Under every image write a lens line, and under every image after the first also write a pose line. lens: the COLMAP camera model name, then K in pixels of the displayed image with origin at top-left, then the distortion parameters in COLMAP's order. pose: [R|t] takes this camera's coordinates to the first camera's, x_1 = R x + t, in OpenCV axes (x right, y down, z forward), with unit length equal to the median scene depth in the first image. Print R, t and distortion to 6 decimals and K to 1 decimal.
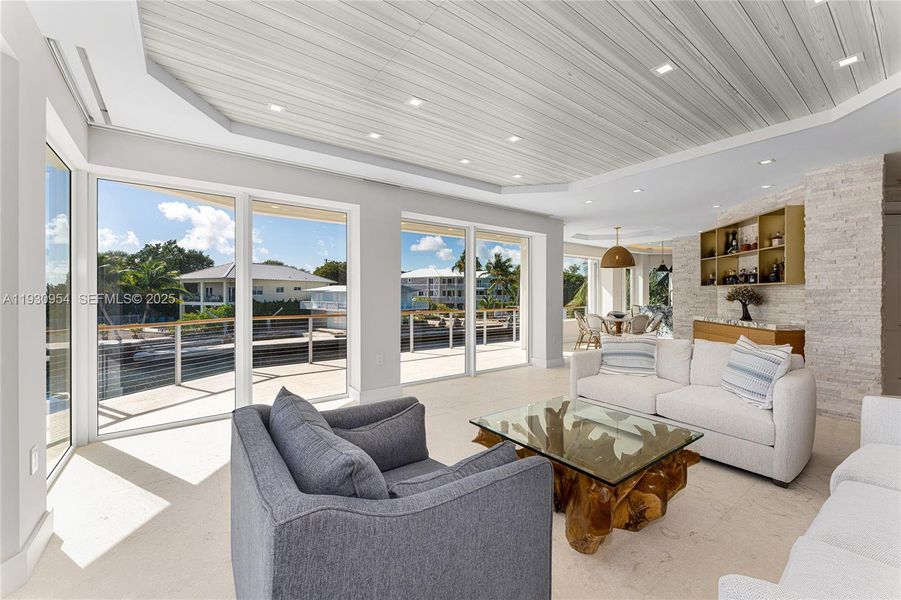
lens RADIAL K [[360.2, 0, 450.0], [0, 360.2, 298.2], [0, 0, 1]] dist [-0.003436, -0.000304]
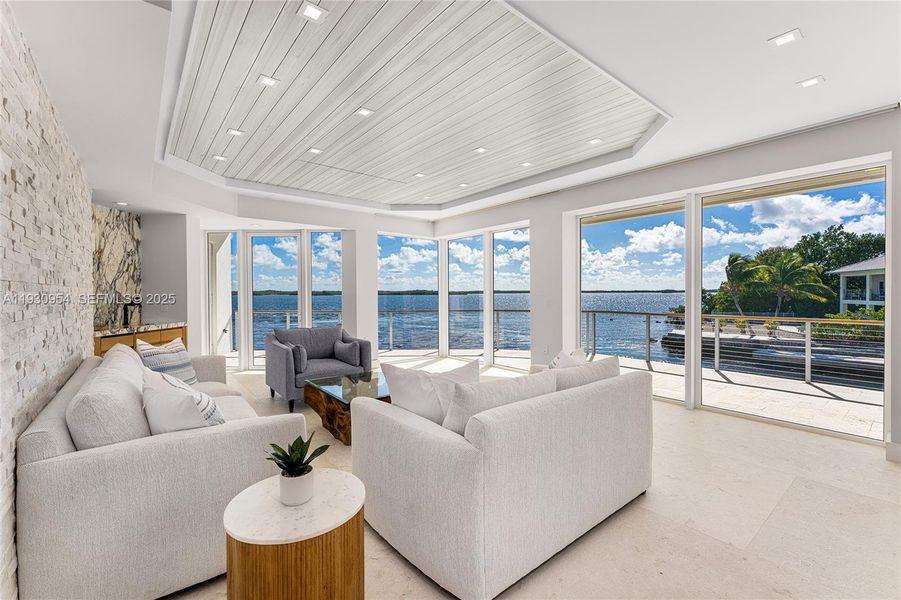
lens RADIAL K [[378.3, 0, 445.0], [0, 378.3, 303.6], [0, 0, 1]] dist [0.010880, -0.000439]
pose [[0.046423, 0.028959, -0.998502, 0.121314], [-0.006120, 0.999569, 0.028705, -0.001101], [0.998903, 0.004778, 0.046580, 0.077297]]
